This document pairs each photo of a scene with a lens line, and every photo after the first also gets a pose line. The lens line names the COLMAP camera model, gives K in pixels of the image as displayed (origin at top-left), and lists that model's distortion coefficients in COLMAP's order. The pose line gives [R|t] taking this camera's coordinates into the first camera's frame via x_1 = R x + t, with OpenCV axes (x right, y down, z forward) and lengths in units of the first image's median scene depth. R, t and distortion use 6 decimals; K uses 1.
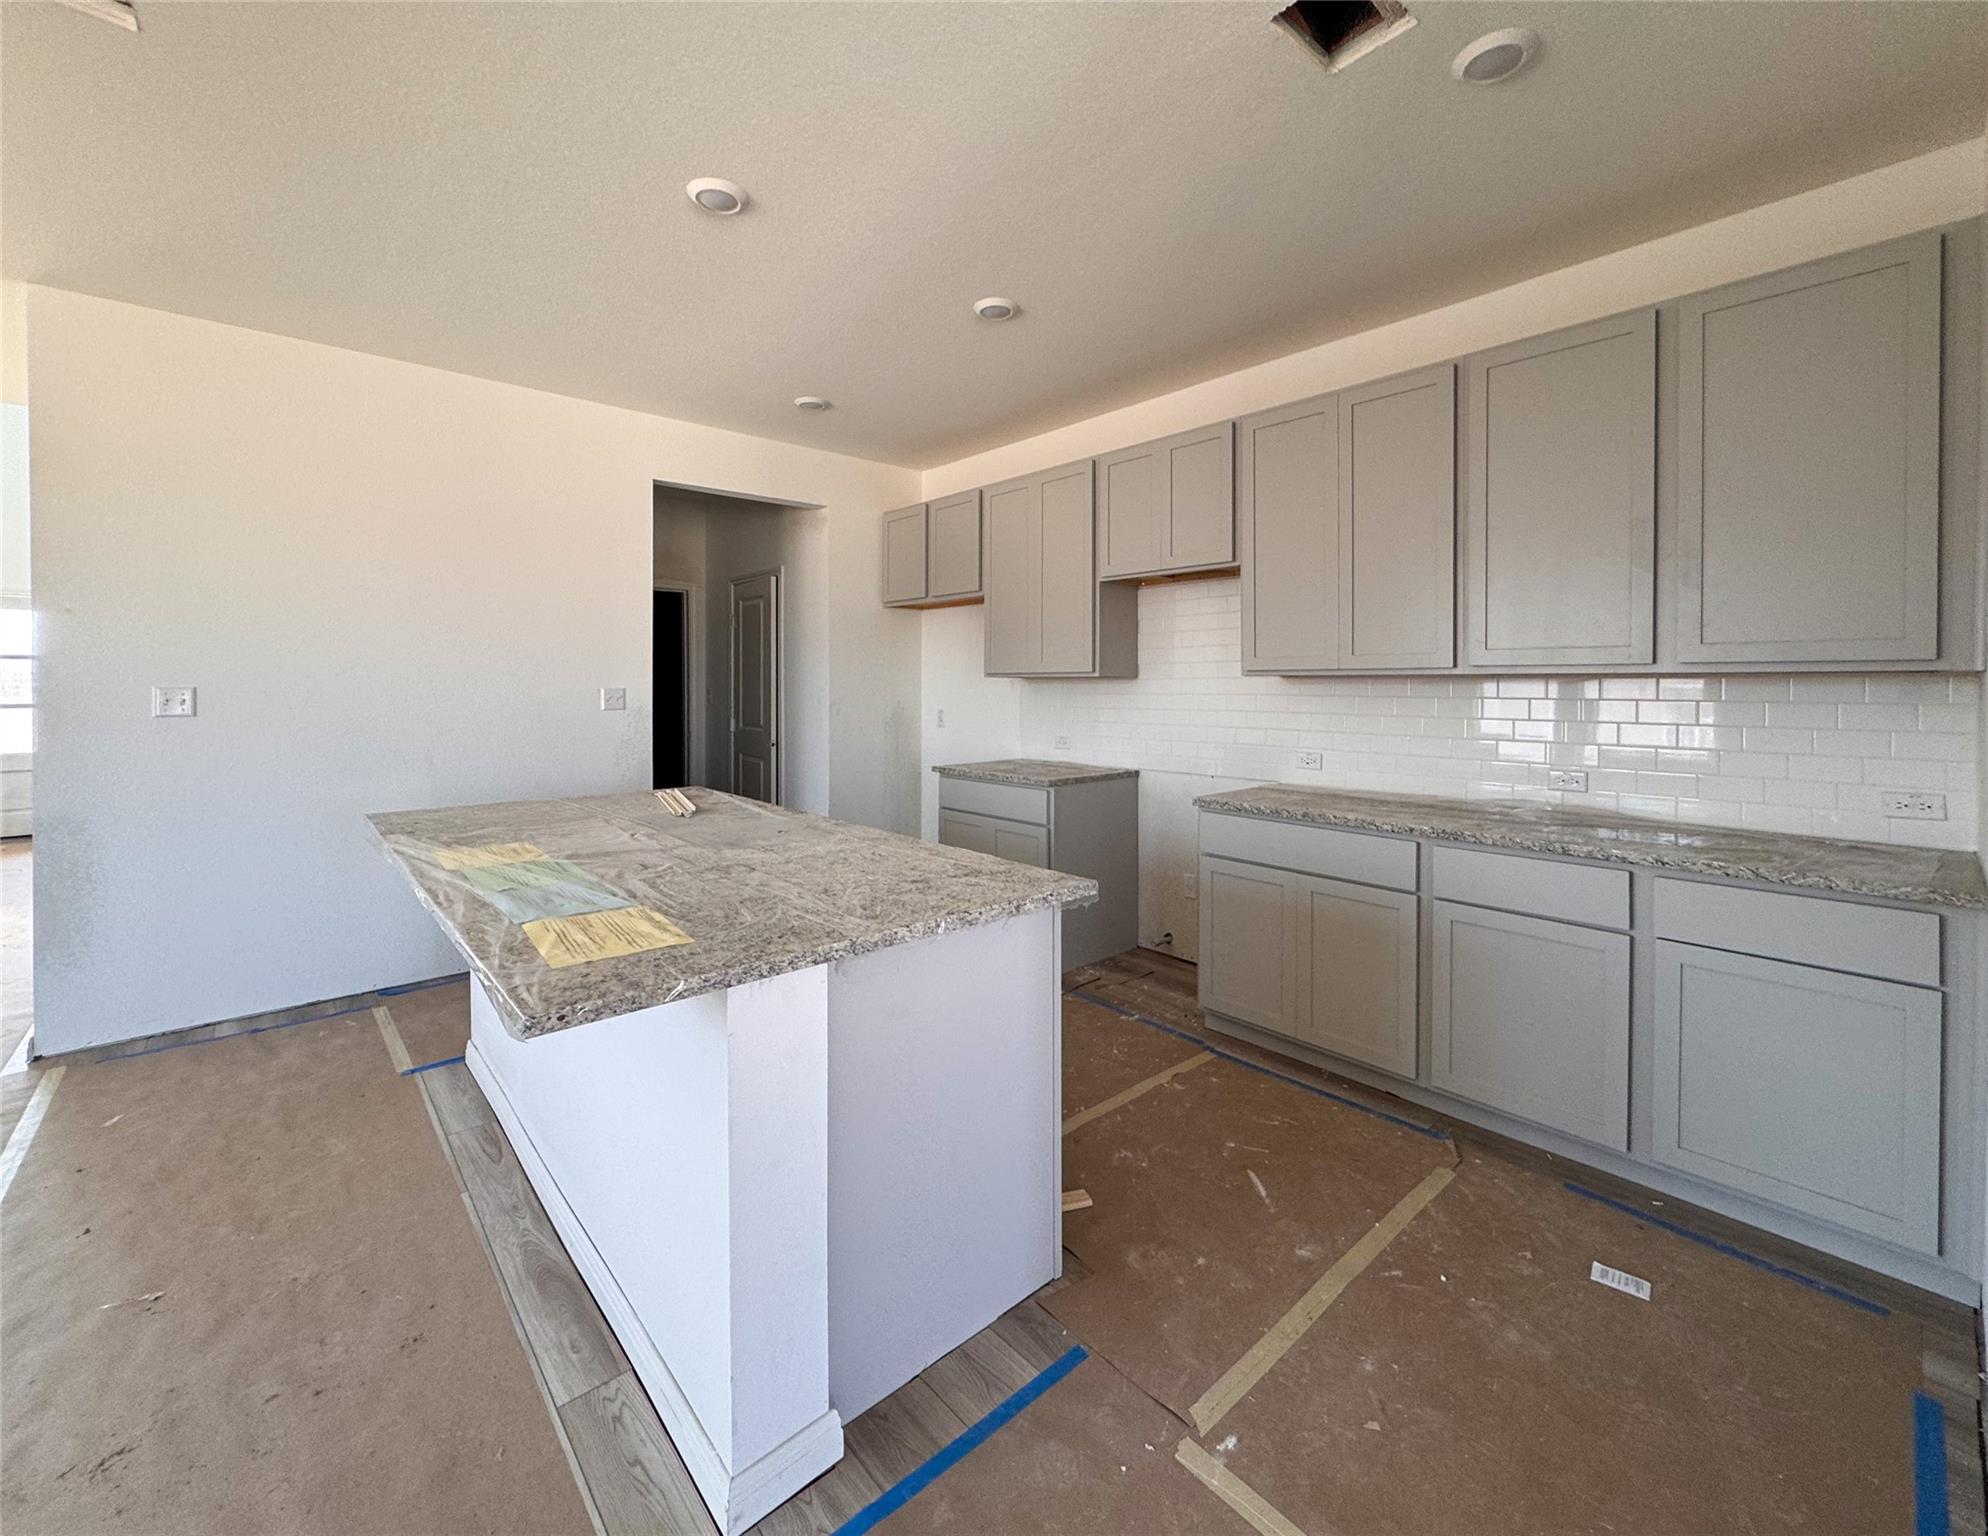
lens RADIAL K [[816.0, 0, 996.3], [0, 816.0, 683.3], [0, 0, 1]] dist [0.000409, 0.000046]
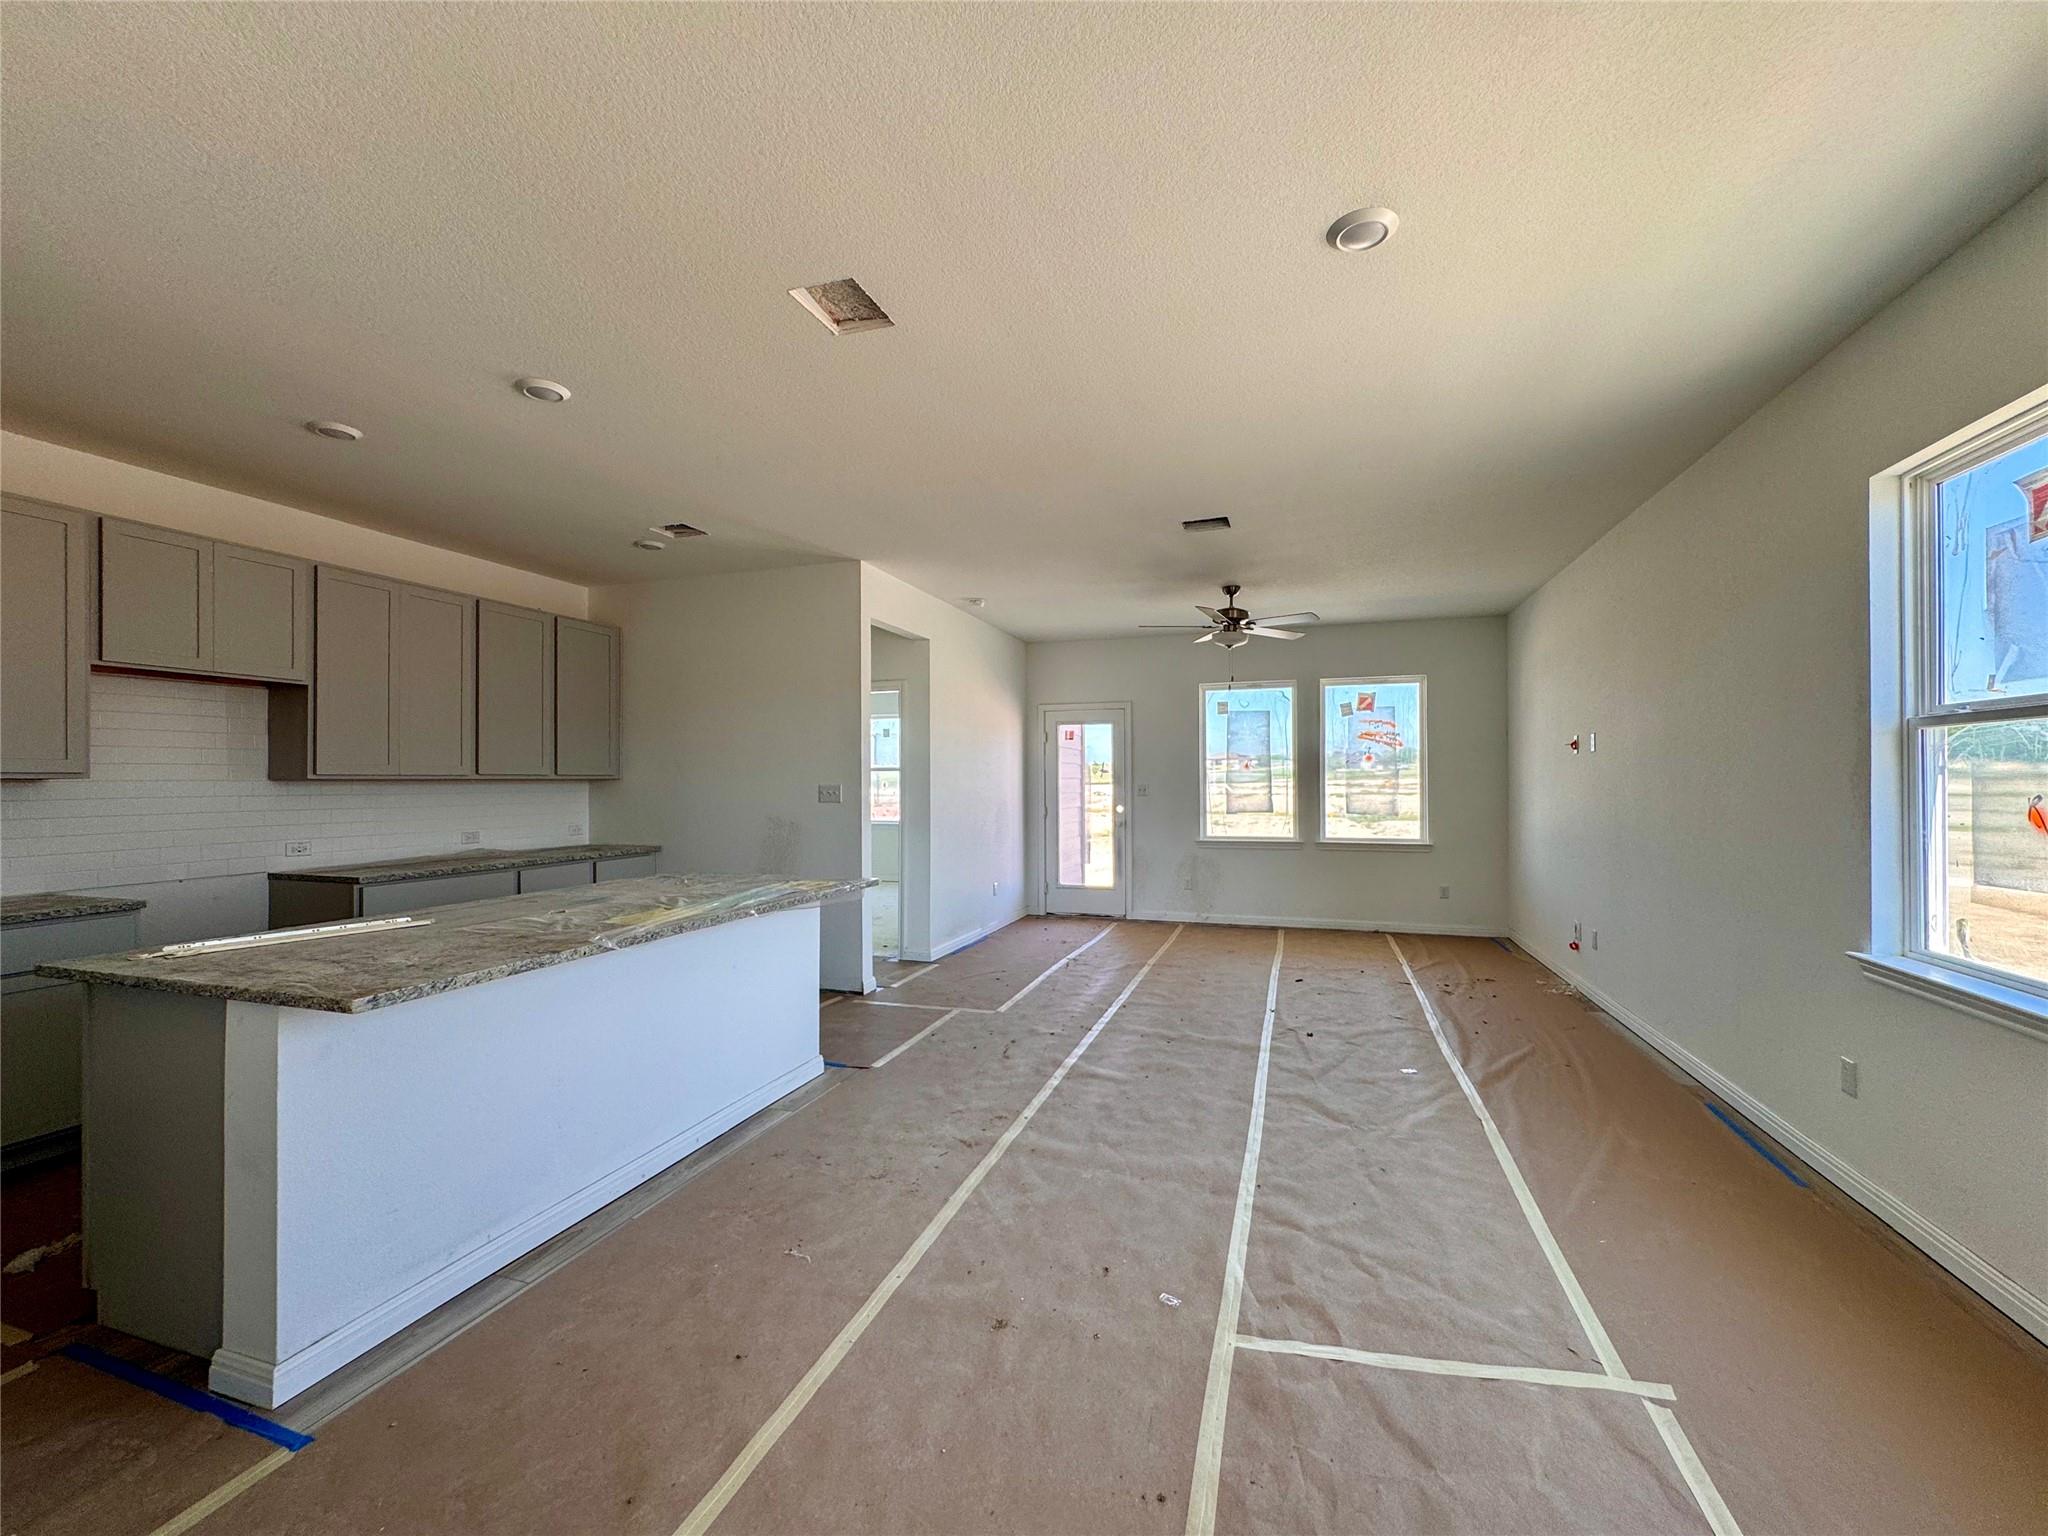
lens RADIAL K [[824.7, 0, 1016.0], [0, 824.7, 786.5], [0, 0, 1]] dist [0.000225, 0.000039]
pose [[-0.489170, -0.000605, 0.872188, -1.089072], [0.004804, 0.999983, 0.003388, 0.002772], [-0.872175, 0.005847, -0.489158, 0.612818]]
